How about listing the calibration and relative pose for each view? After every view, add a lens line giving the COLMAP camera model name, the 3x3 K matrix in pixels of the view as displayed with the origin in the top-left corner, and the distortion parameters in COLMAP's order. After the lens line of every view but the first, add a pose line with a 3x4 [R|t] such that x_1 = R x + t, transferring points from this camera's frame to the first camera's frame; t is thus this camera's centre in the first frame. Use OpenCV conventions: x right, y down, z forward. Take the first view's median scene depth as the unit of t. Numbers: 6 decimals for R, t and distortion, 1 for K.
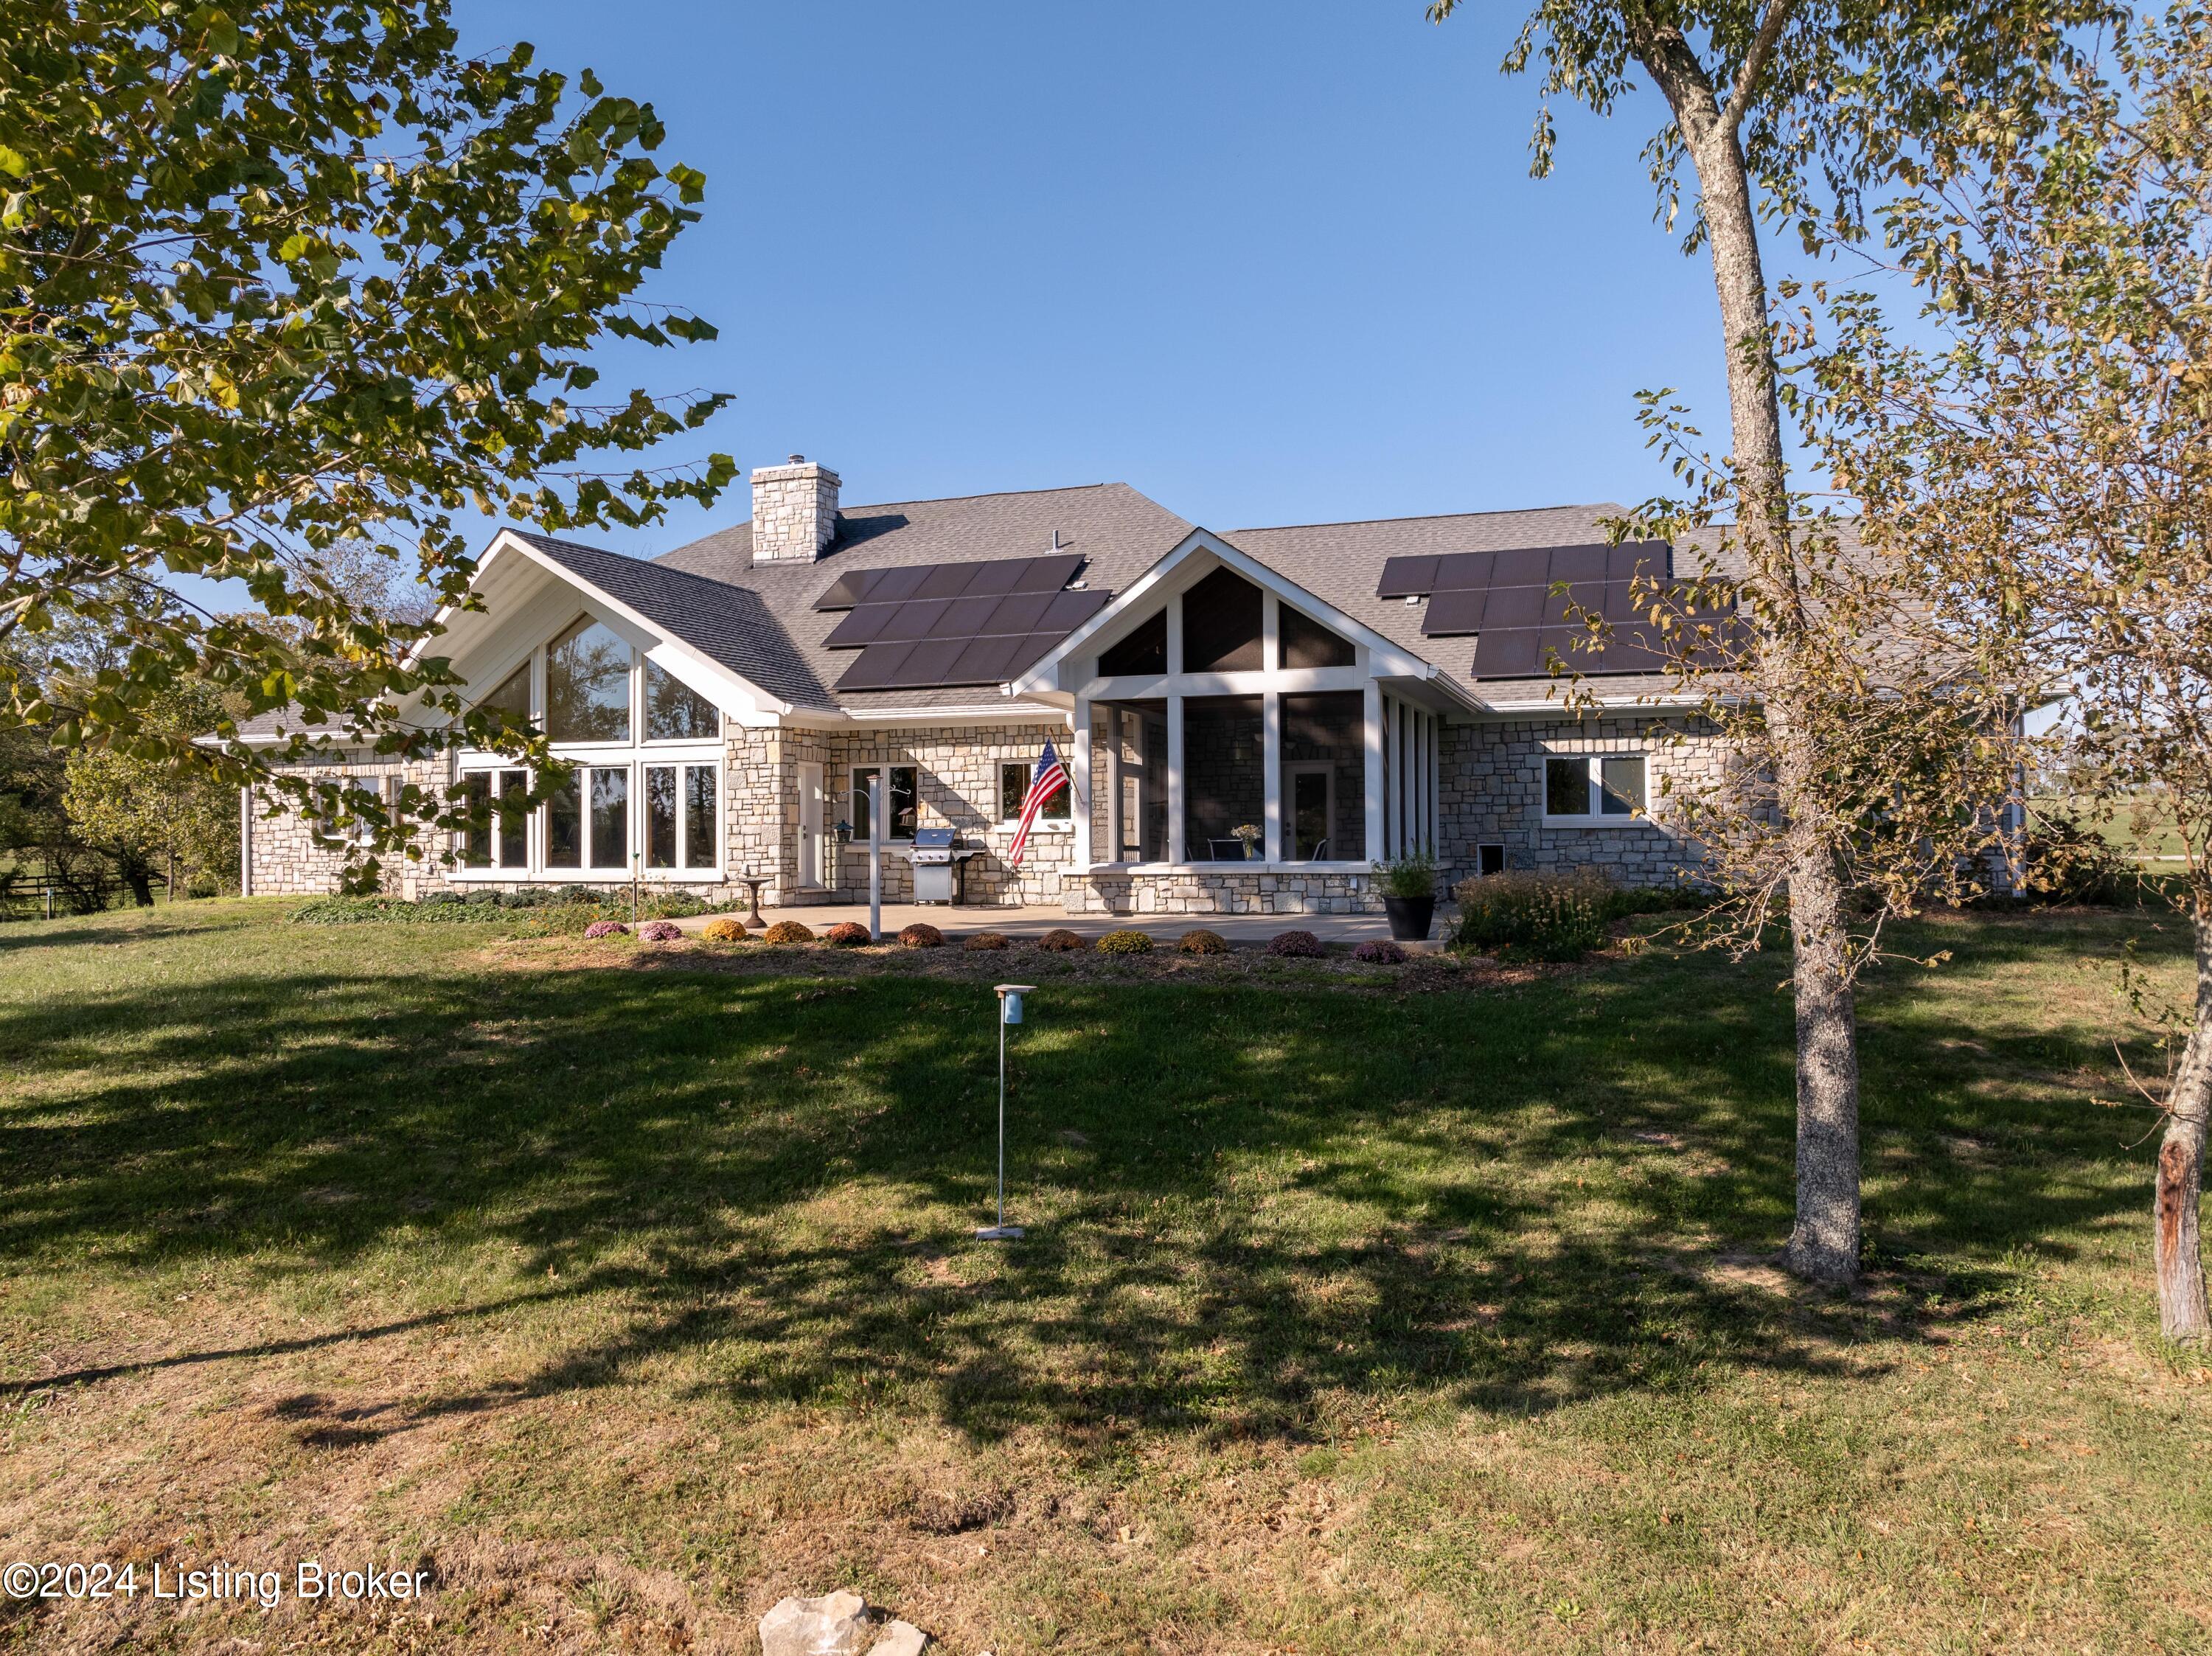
lens RADIAL K [[1602.8, 0, 1099.2], [0, 1602.8, 874.2], [0, 0, 1]] dist [-0.026654, -0.005490]
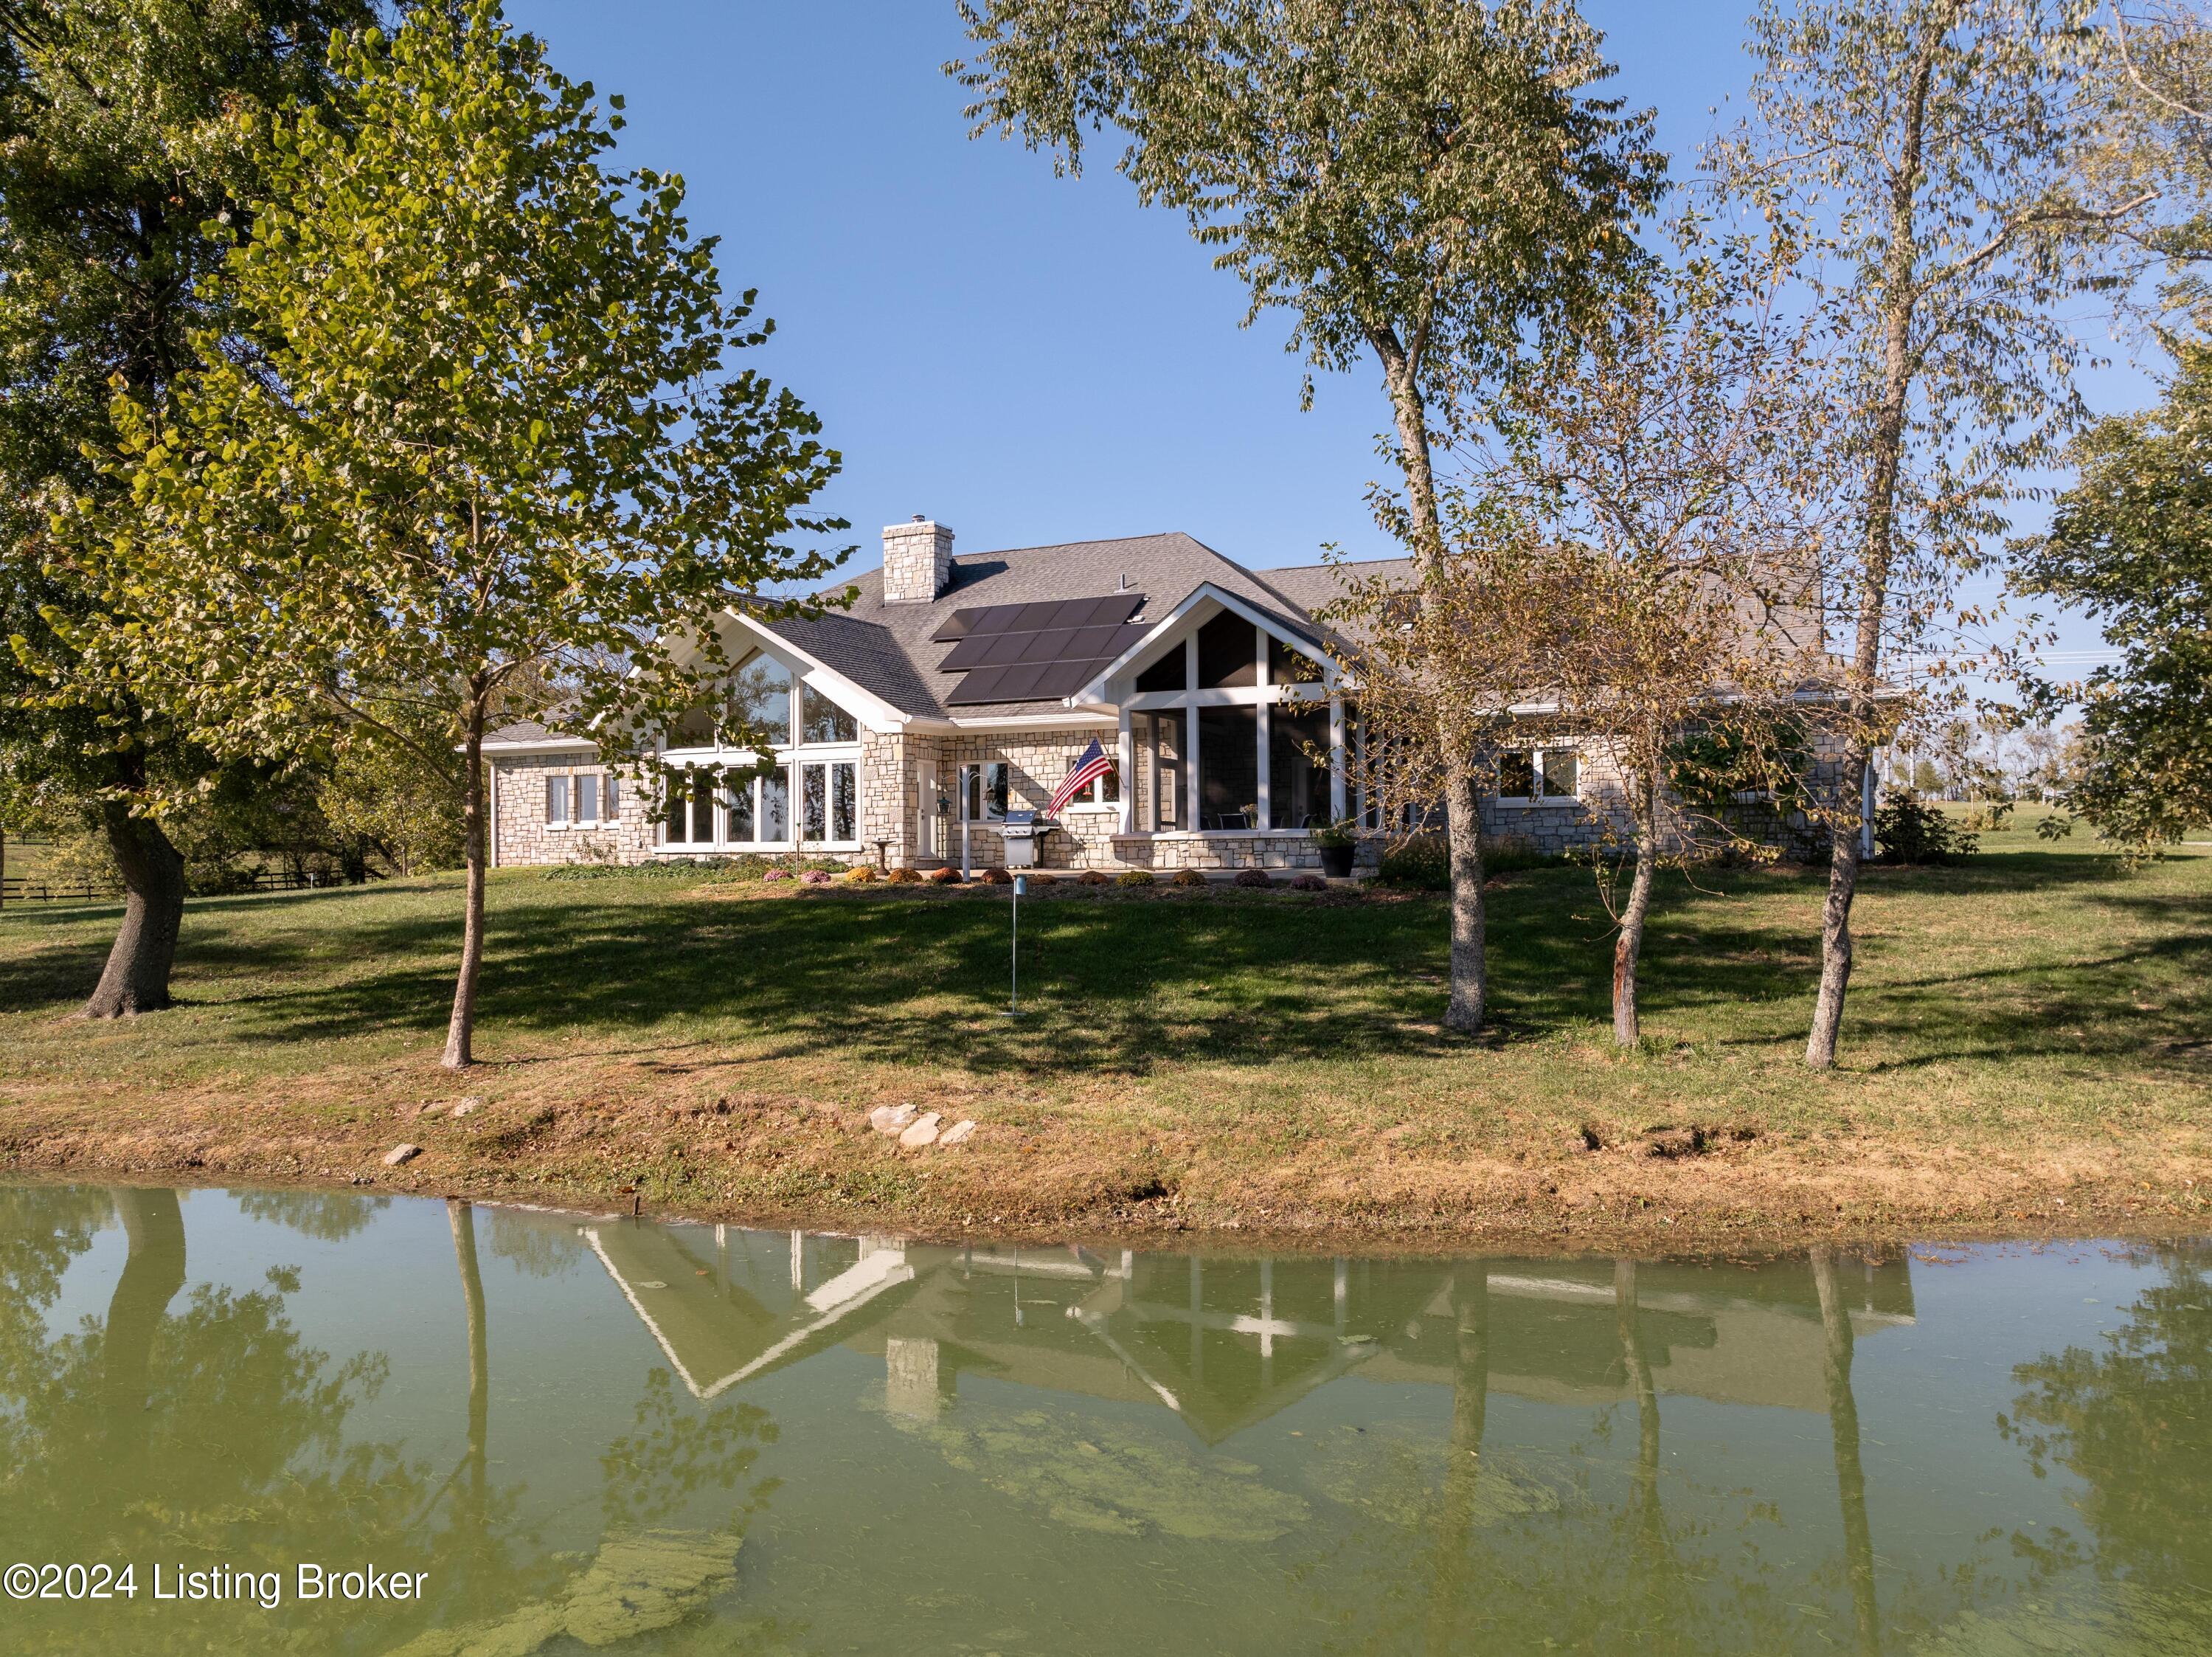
lens RADIAL K [[1563.5, 0, 1104.8], [0, 1563.5, 921.1], [0, 0, 1]] dist [-0.028580, -0.001217]
pose [[0.996930, 0.001986, -0.078271, 0.074255], [-0.000085, 0.999705, 0.024289, 0.035092], [0.078296, -0.024208, 0.996636, -0.300393]]
